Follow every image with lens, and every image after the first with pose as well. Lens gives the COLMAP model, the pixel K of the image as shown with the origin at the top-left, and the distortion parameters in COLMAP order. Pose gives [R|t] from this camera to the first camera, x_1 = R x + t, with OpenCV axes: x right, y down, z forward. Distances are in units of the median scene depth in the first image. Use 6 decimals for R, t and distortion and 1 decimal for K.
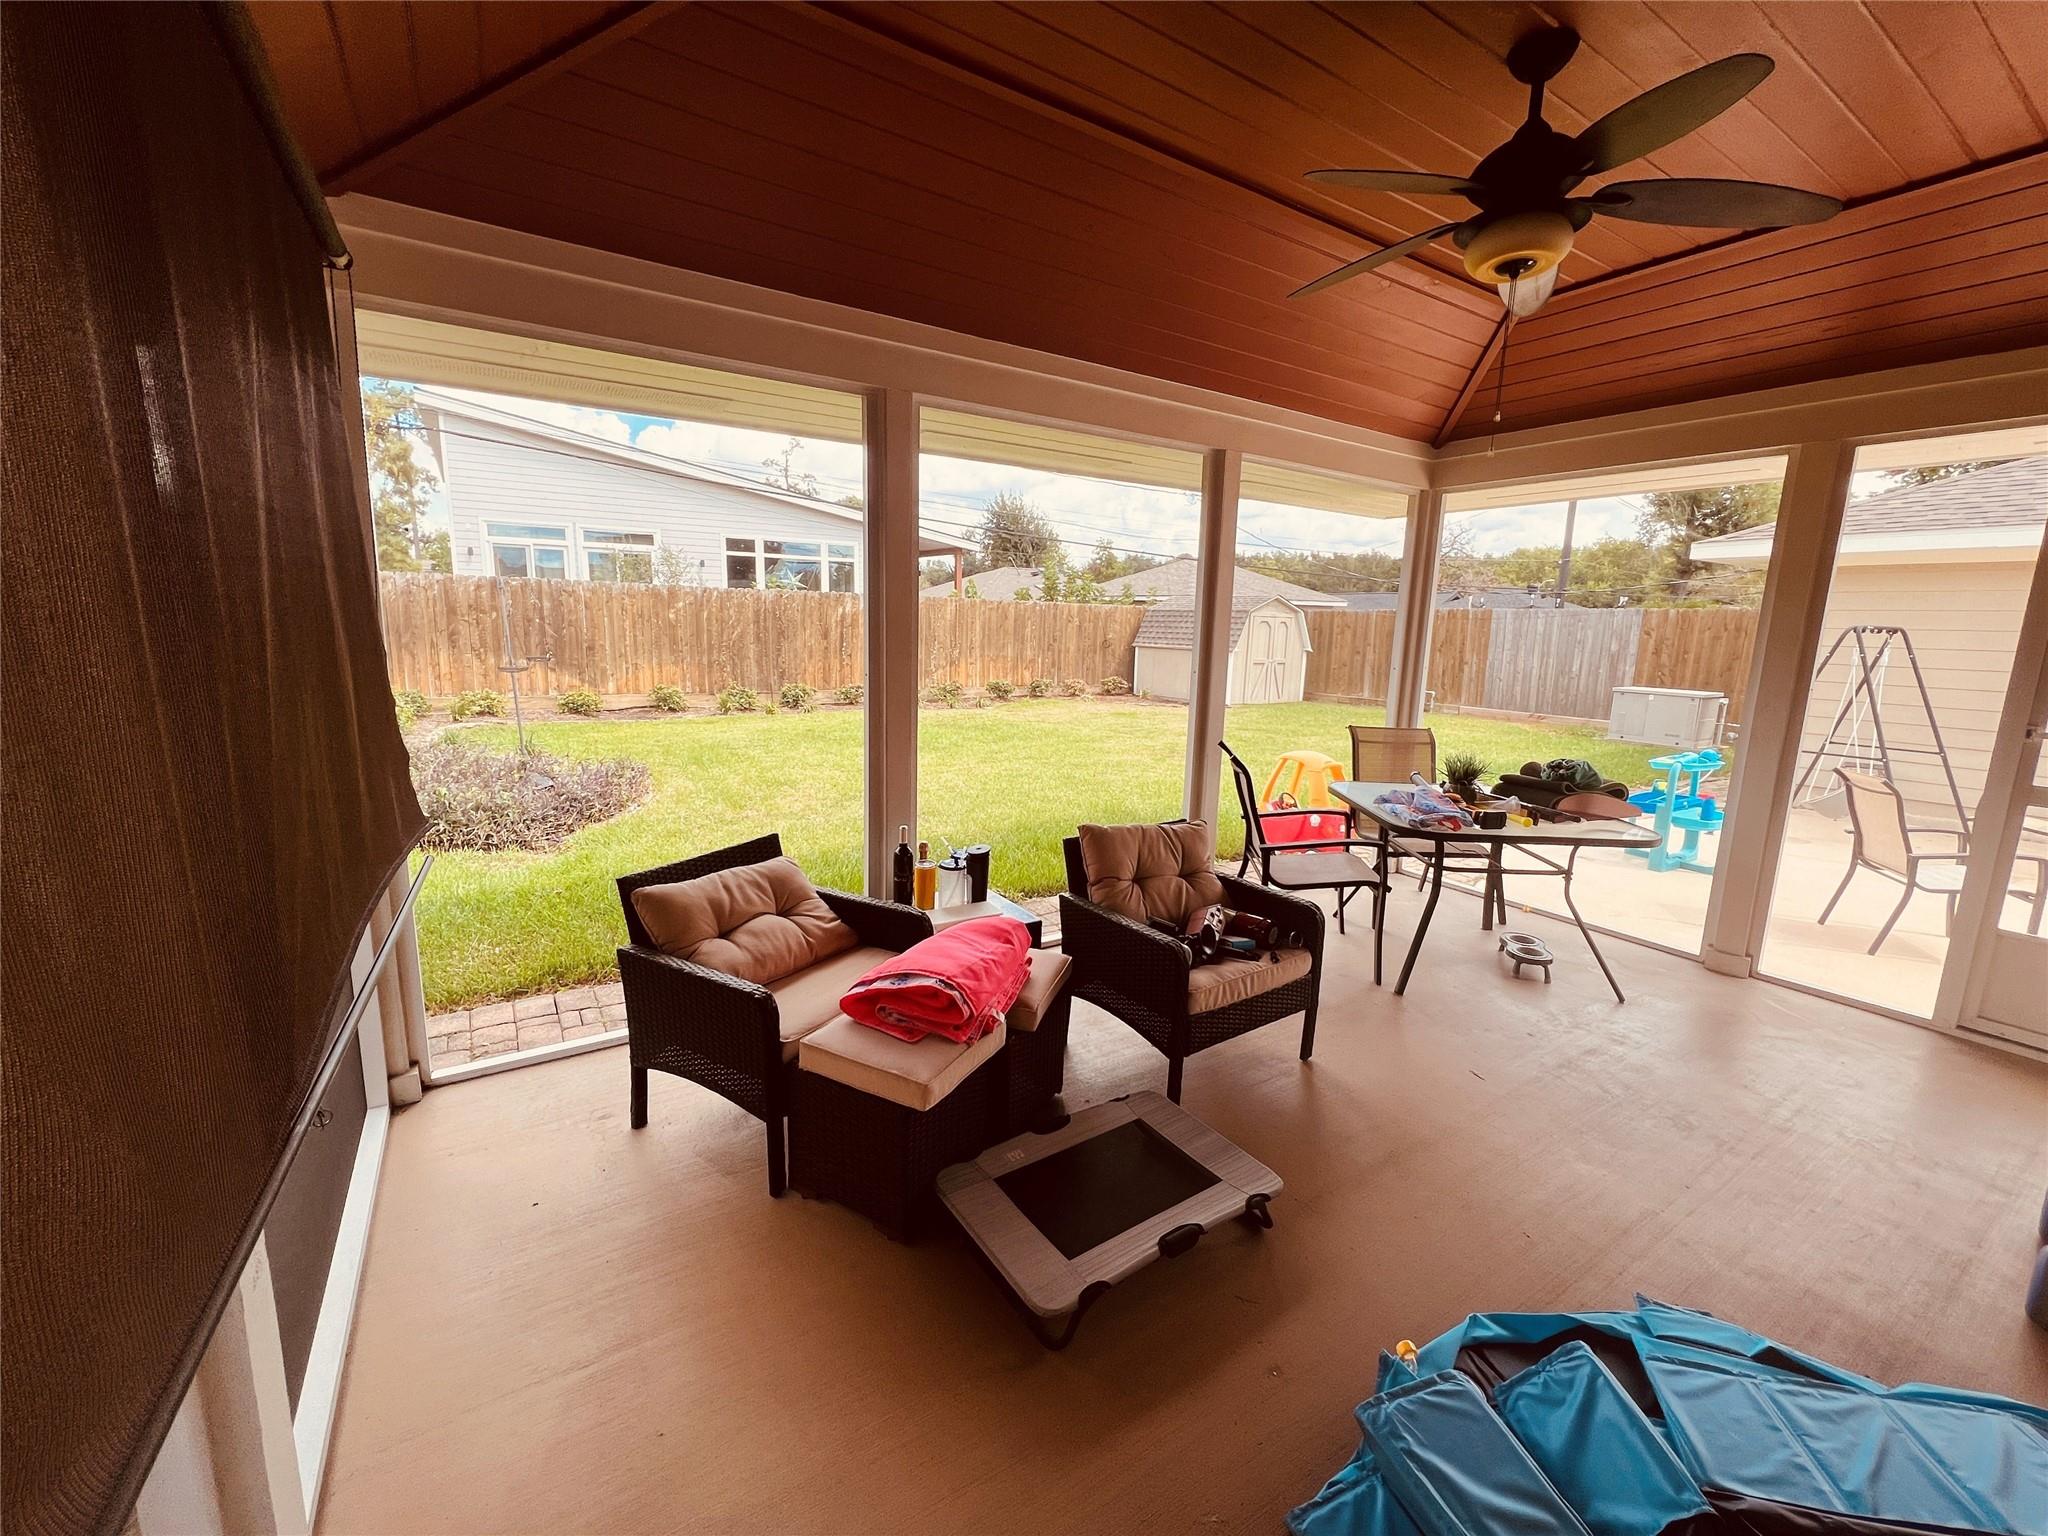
lens RADIAL K [[824.2, 0, 1014.0], [0, 824.2, 765.4], [0, 0, 1]] dist [-0.001923, -0.000133]
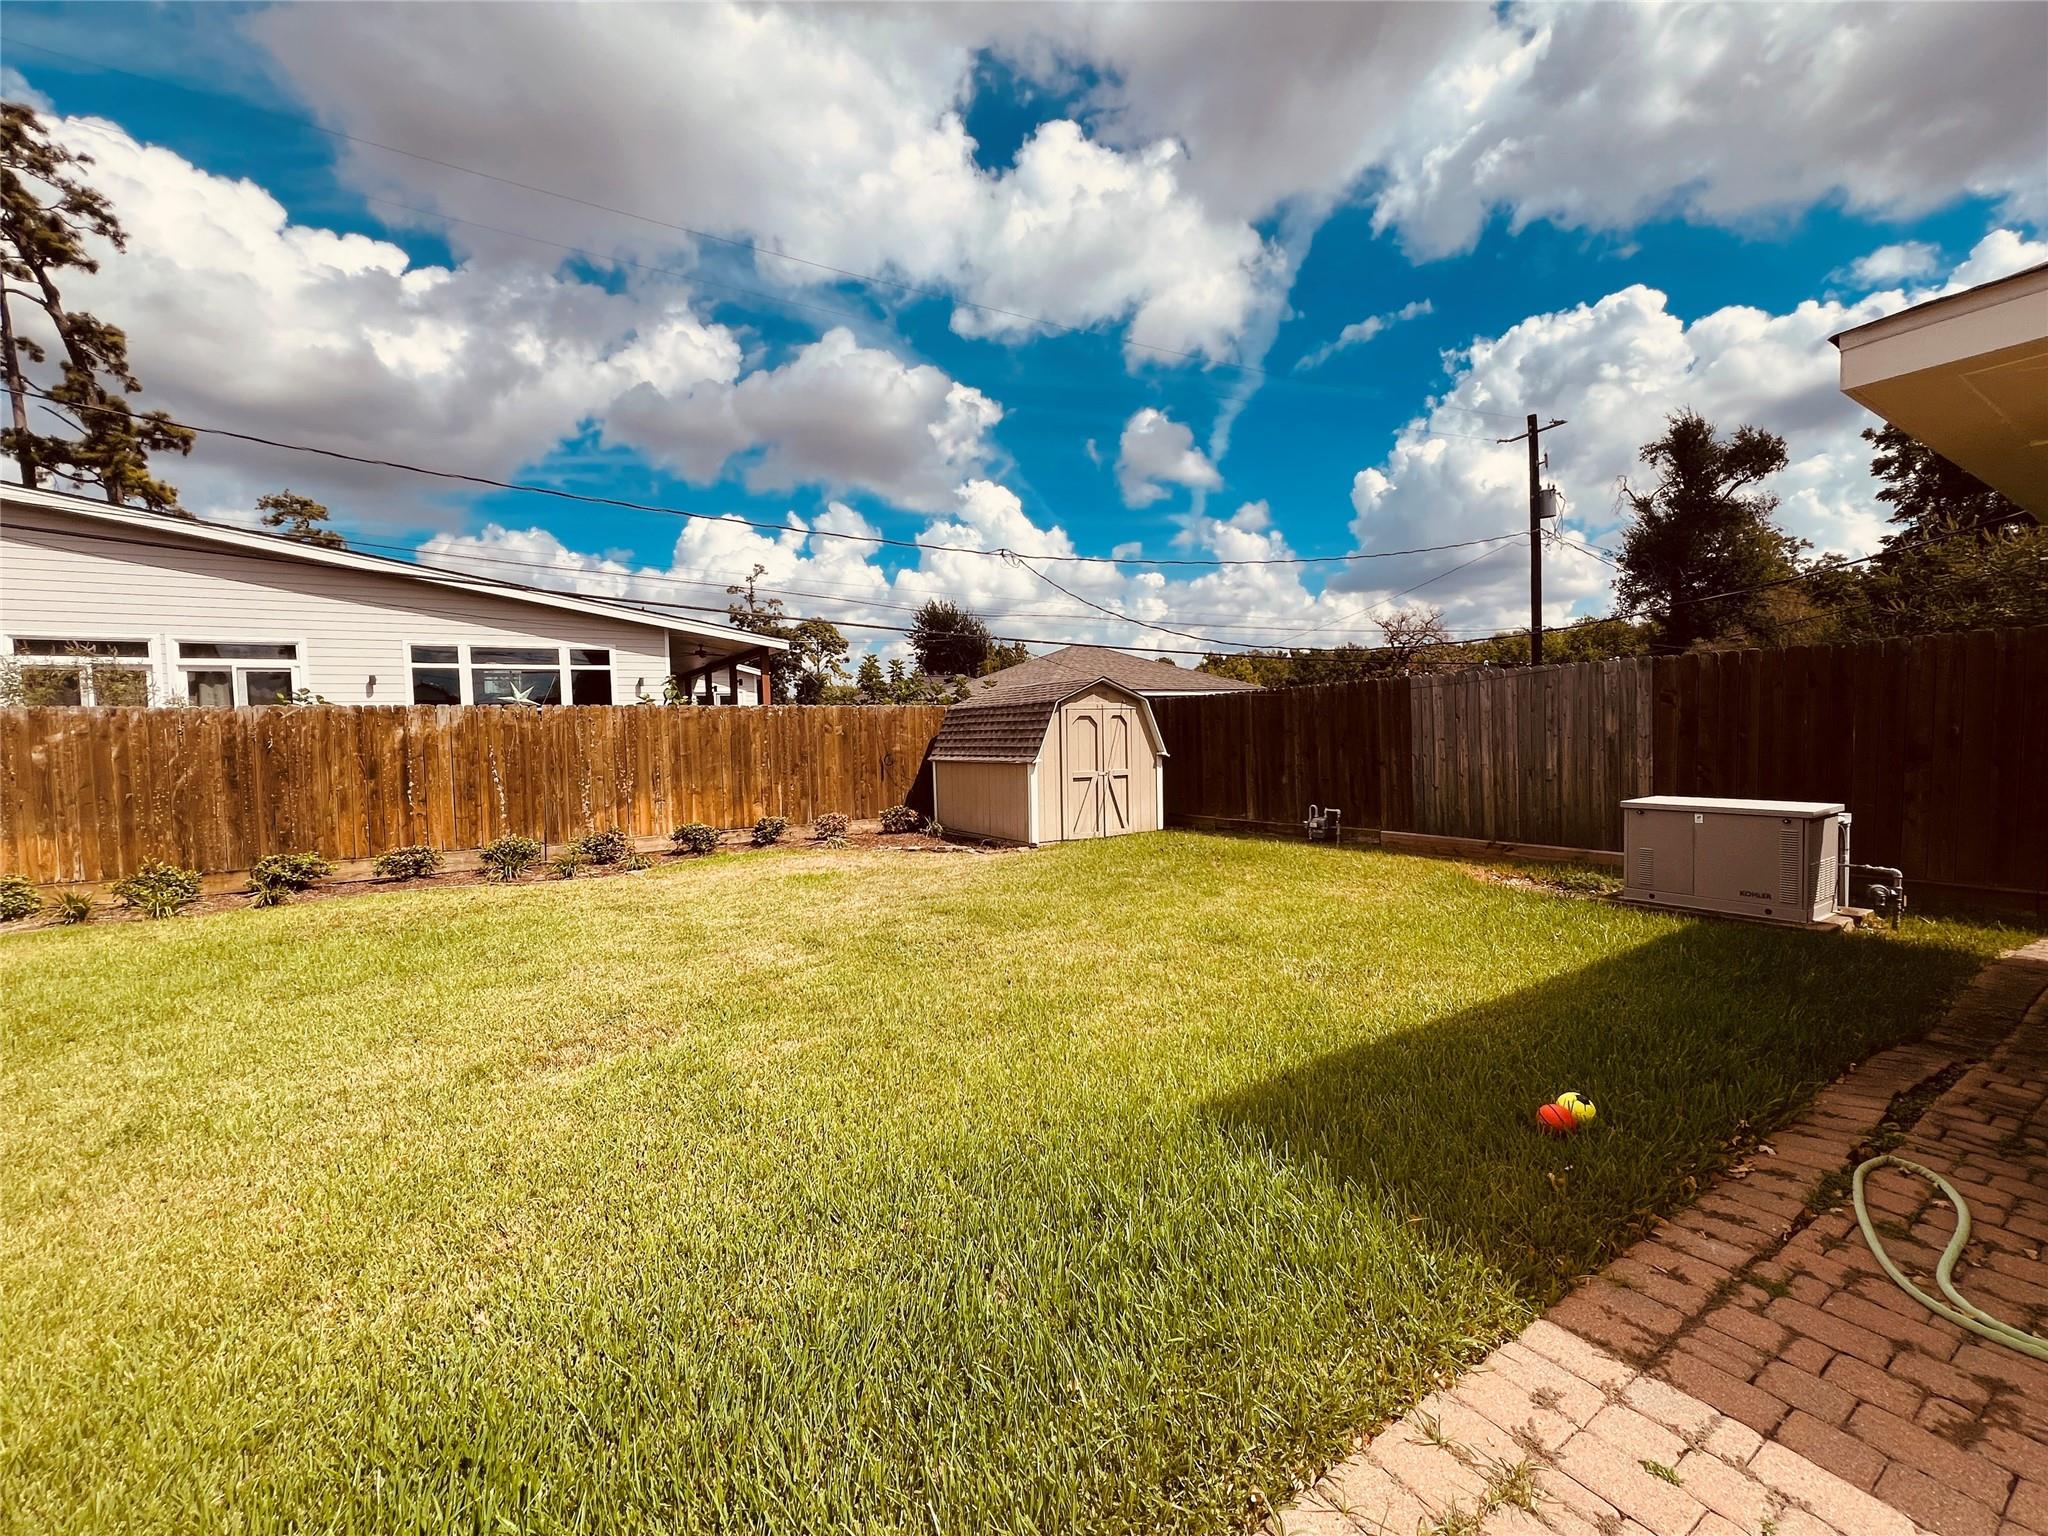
lens RADIAL K [[821.0, 0, 1013.3], [0, 821.0, 762.5], [0, 0, 1]] dist [0.000769, 0.000389]
pose [[0.998647, -0.051835, -0.004152, 0.282197], [0.050777, 0.989255, -0.137097, -0.054902], [0.011214, 0.136701, 0.990549, 0.388241]]
